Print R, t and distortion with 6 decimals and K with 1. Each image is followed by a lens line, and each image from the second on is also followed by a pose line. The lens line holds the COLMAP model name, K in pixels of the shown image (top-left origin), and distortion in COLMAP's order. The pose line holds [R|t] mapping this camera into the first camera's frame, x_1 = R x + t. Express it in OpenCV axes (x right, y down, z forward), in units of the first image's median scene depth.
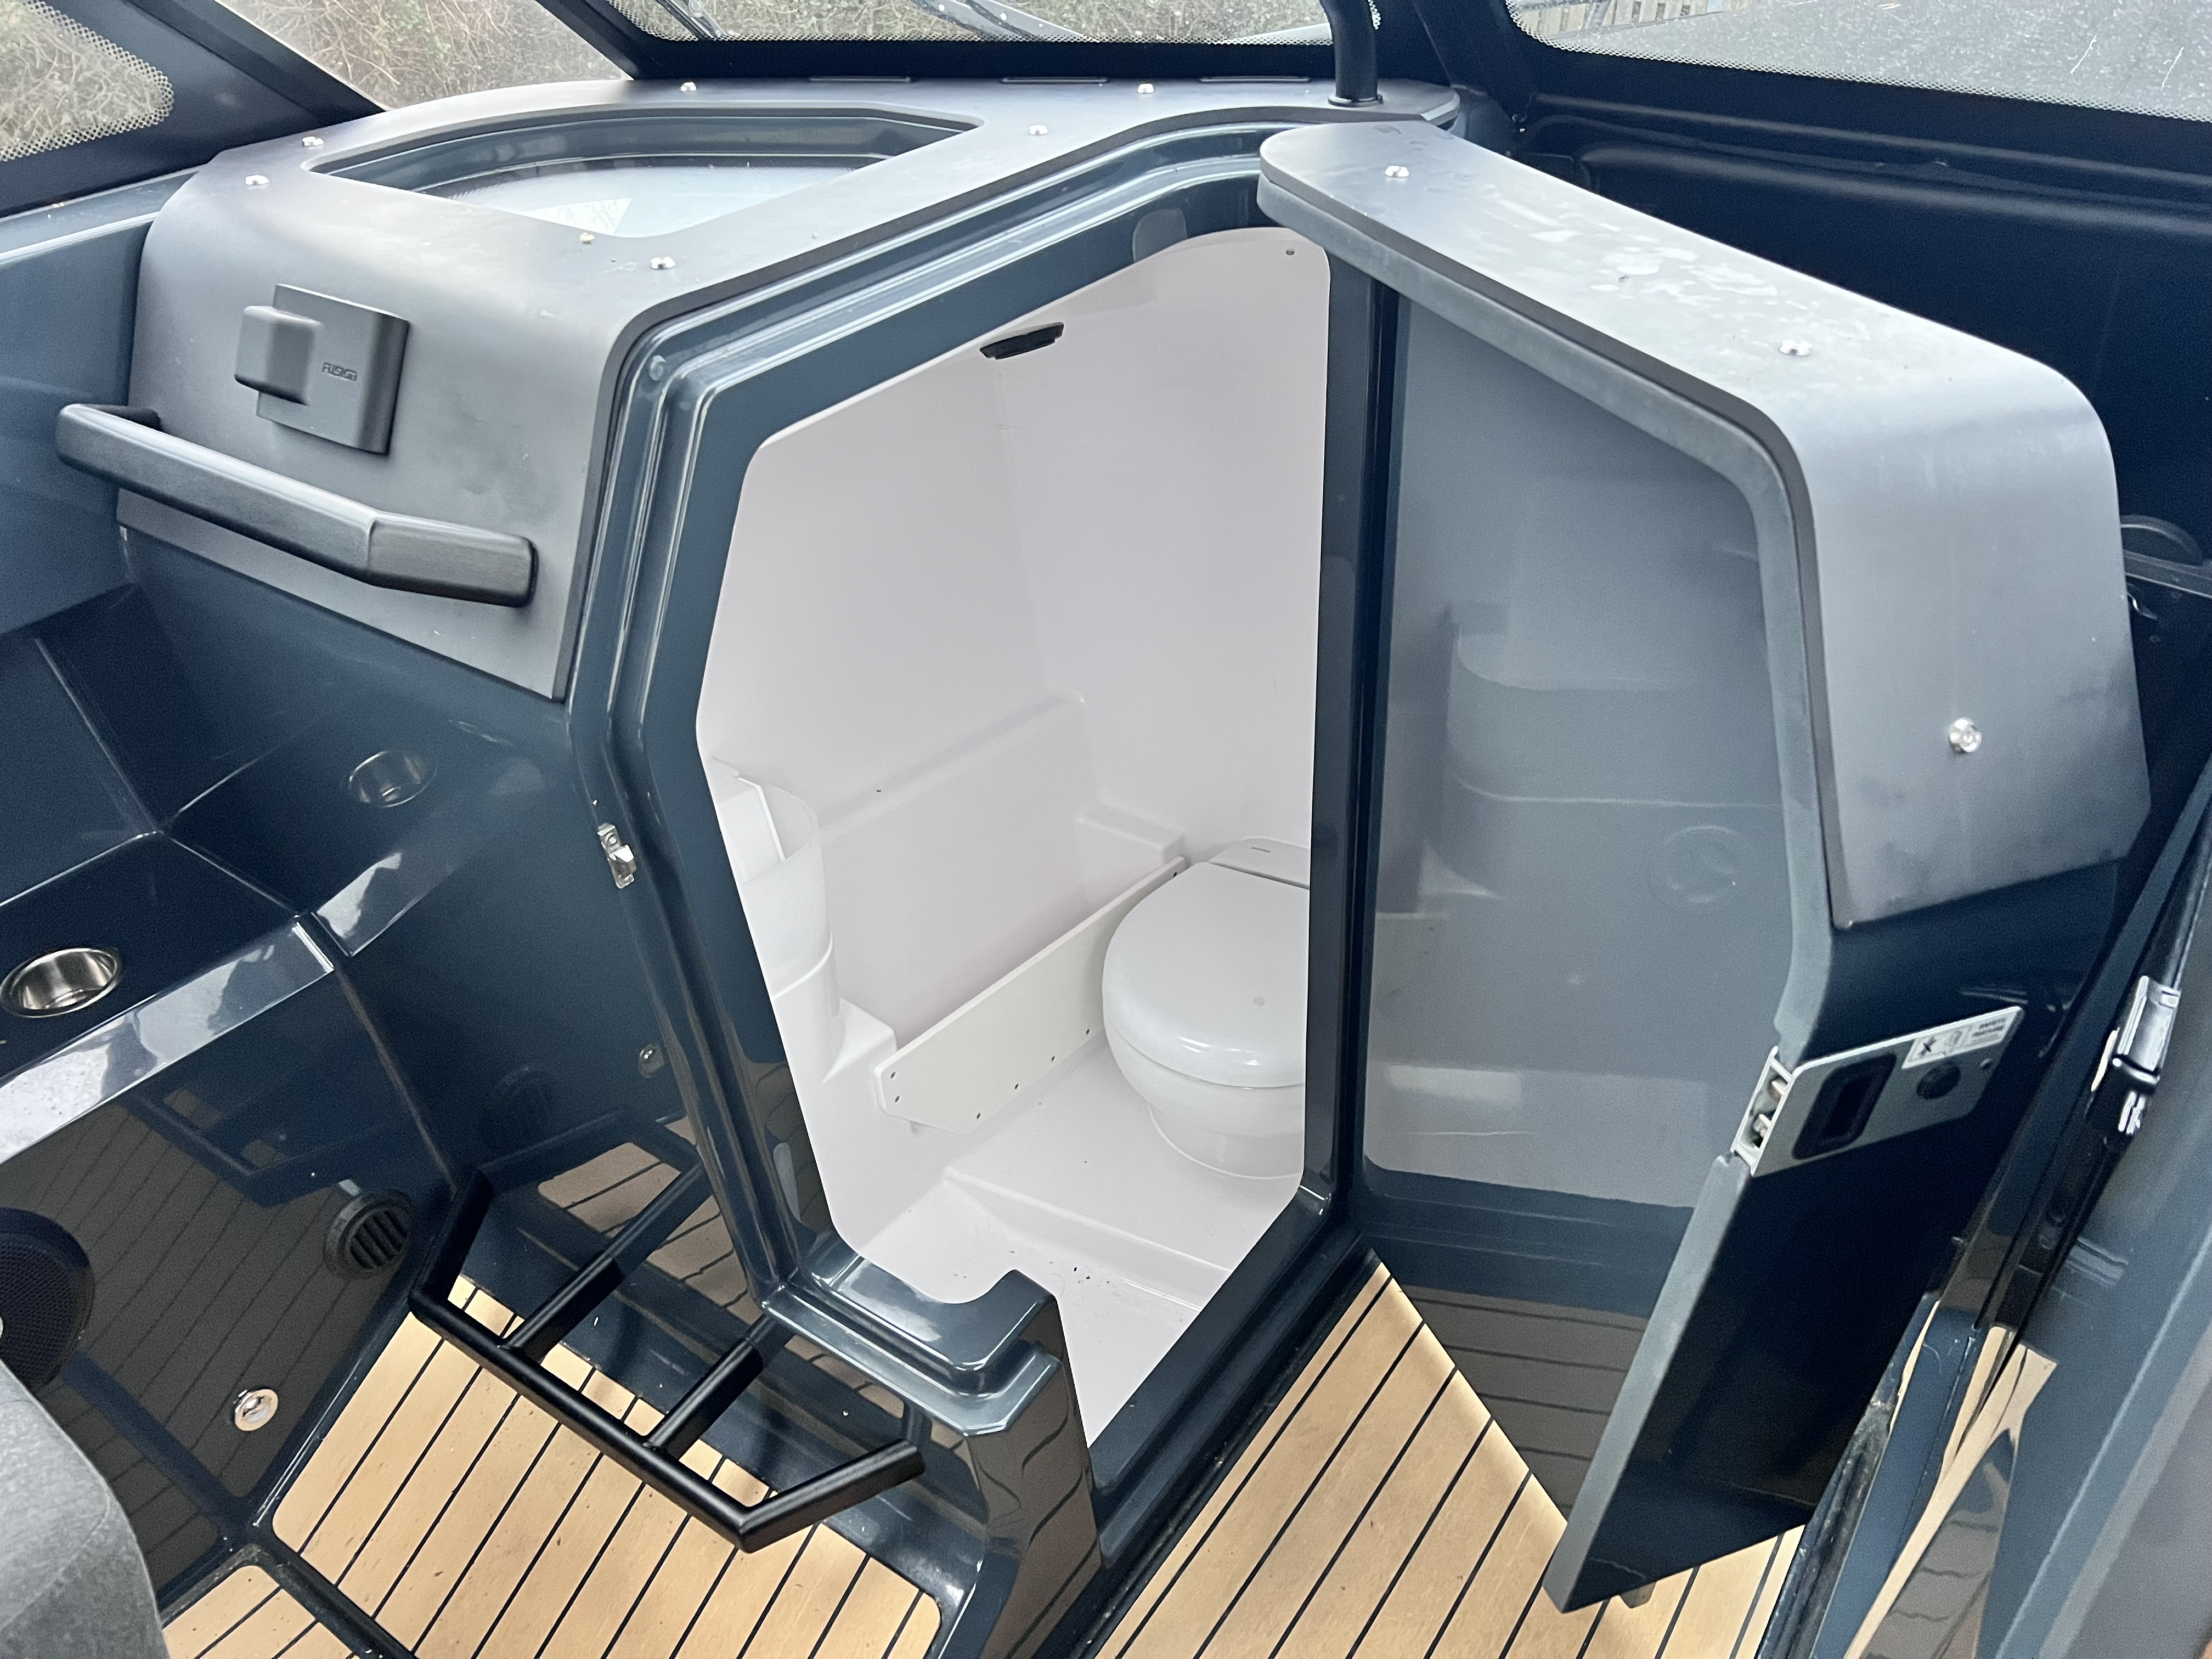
lens RADIAL K [[1667.9, 0, 1110.3], [0, 1667.9, 830.4], [0, 0, 1]] dist [0.037925, -0.024646]
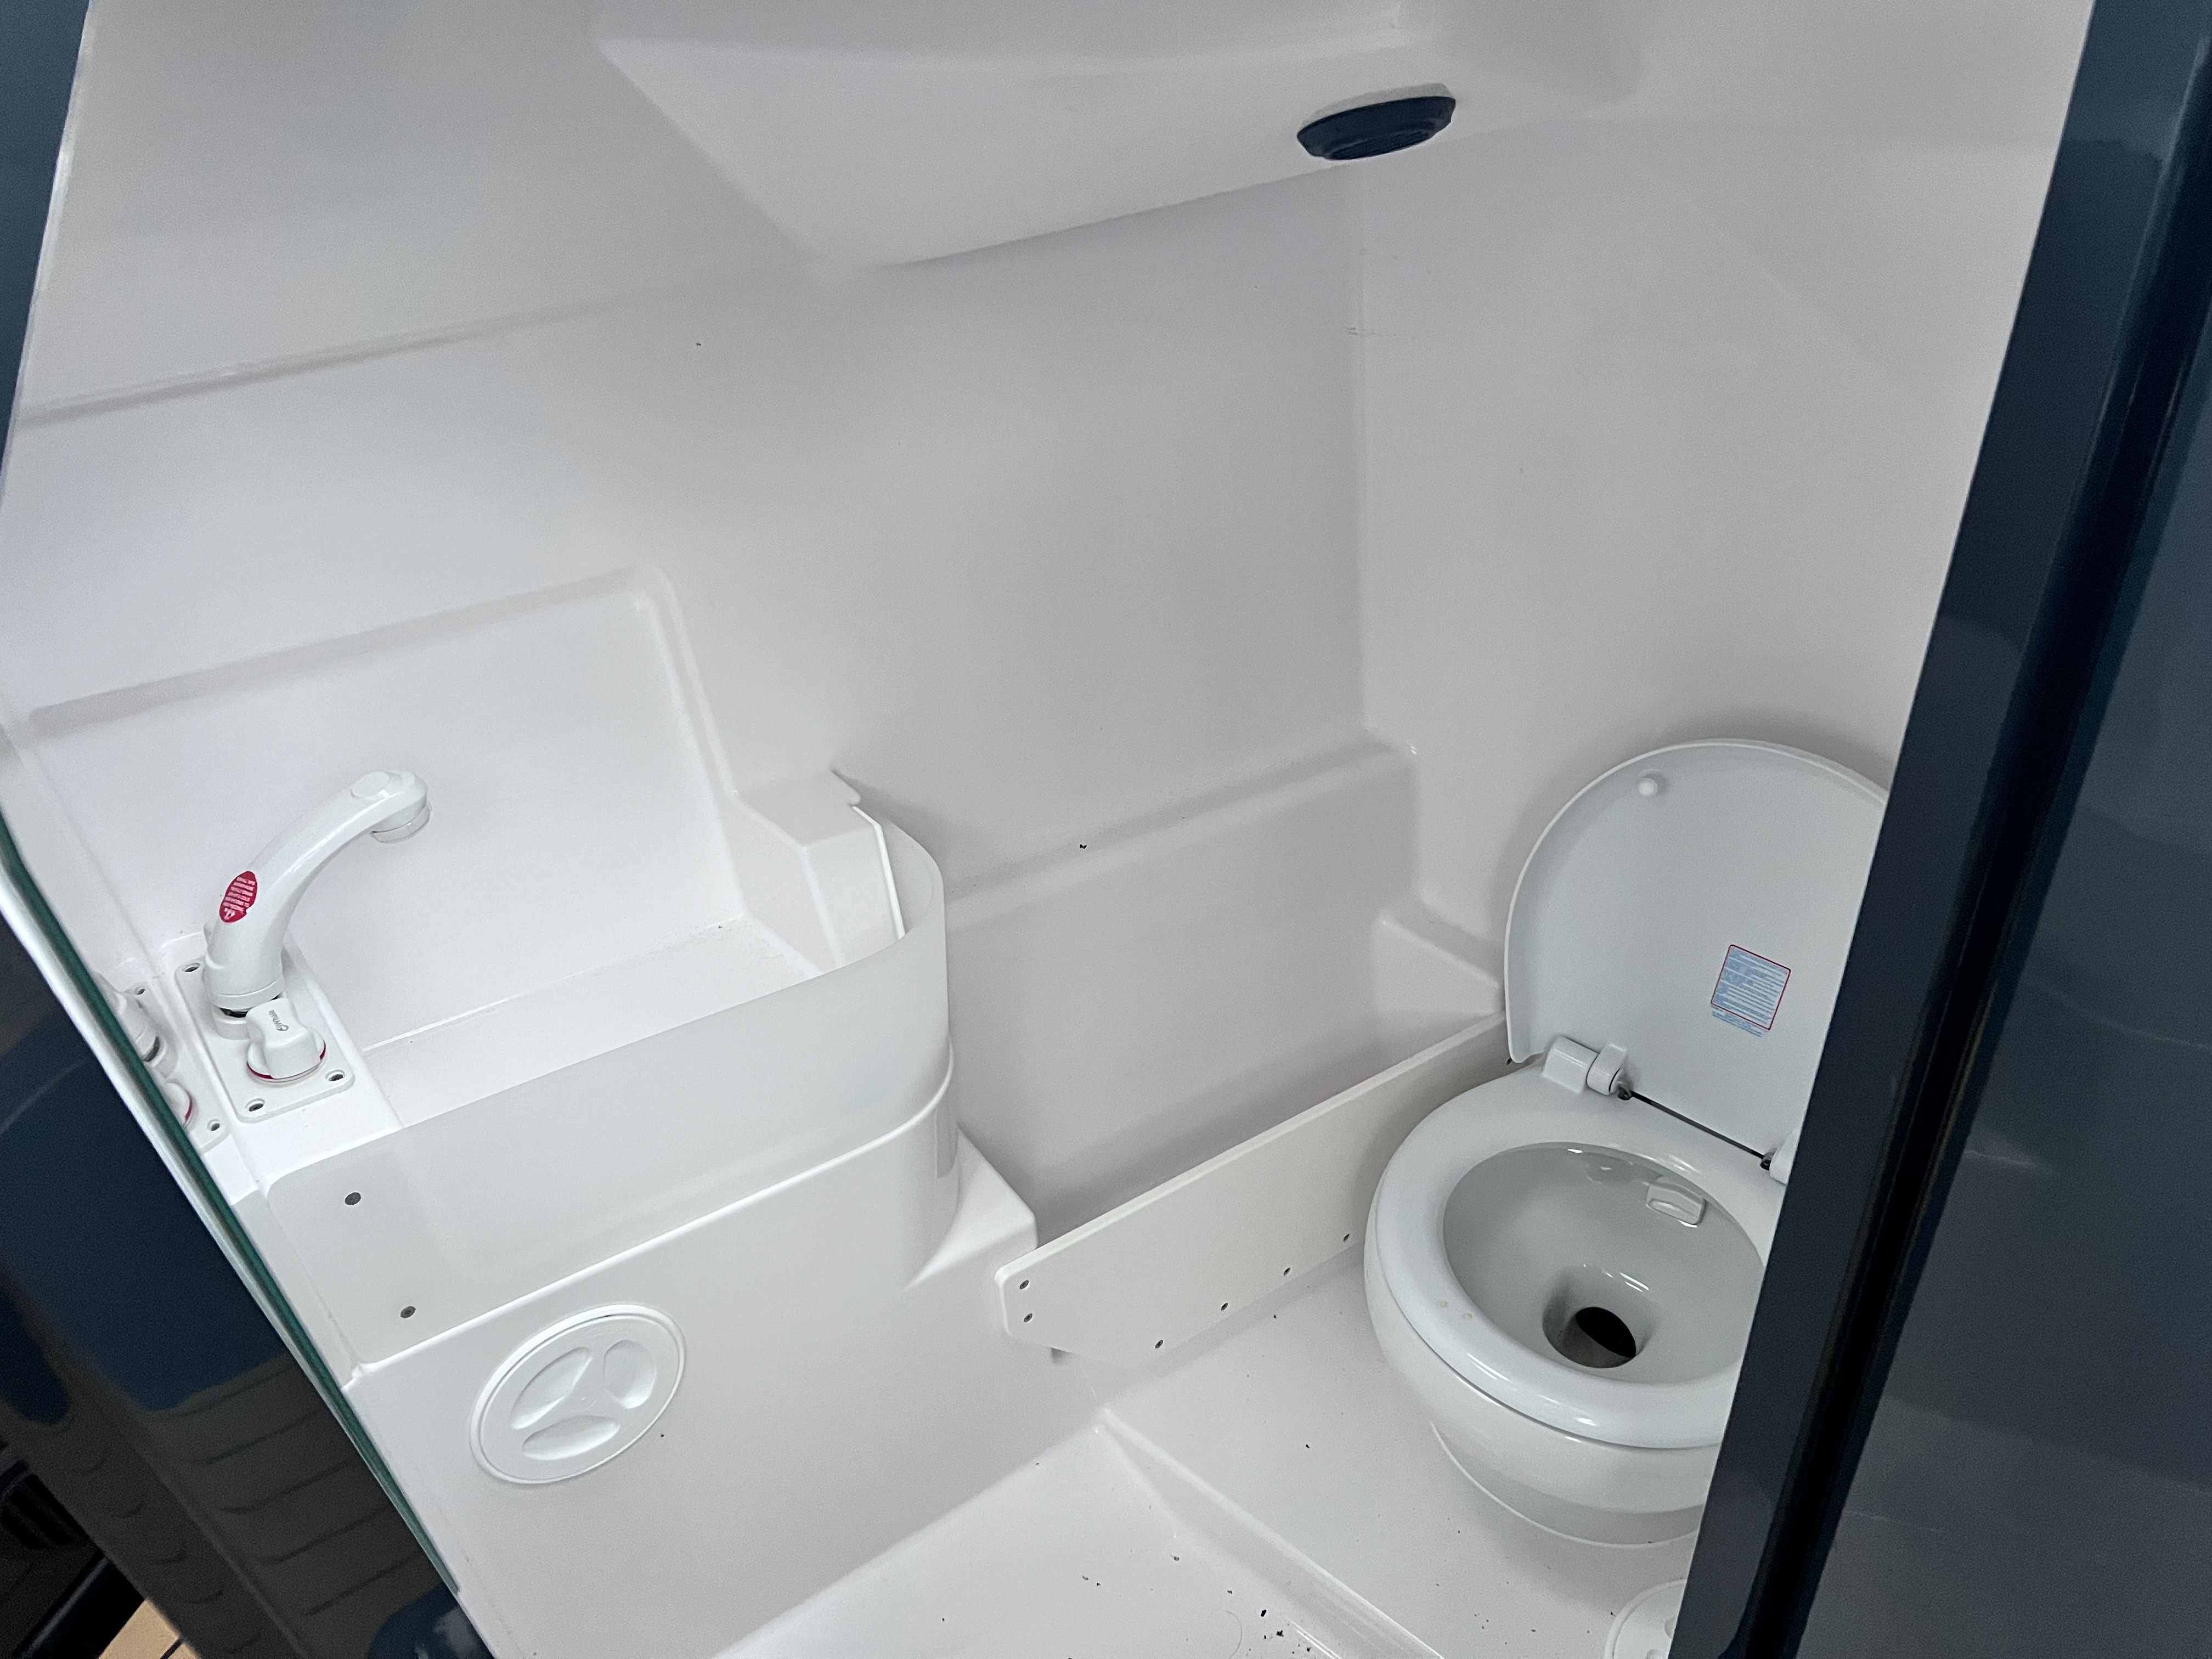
lens RADIAL K [[1667.9, 0, 1102.7], [0, 1667.9, 836.9], [0, 0, 1]] dist [0.037925, -0.024646]
pose [[0.965625, 0.152901, -0.210214, 0.010831], [-0.151701, 0.988183, 0.021920, -0.046442], [0.211082, 0.010724, 0.977410, 0.361555]]
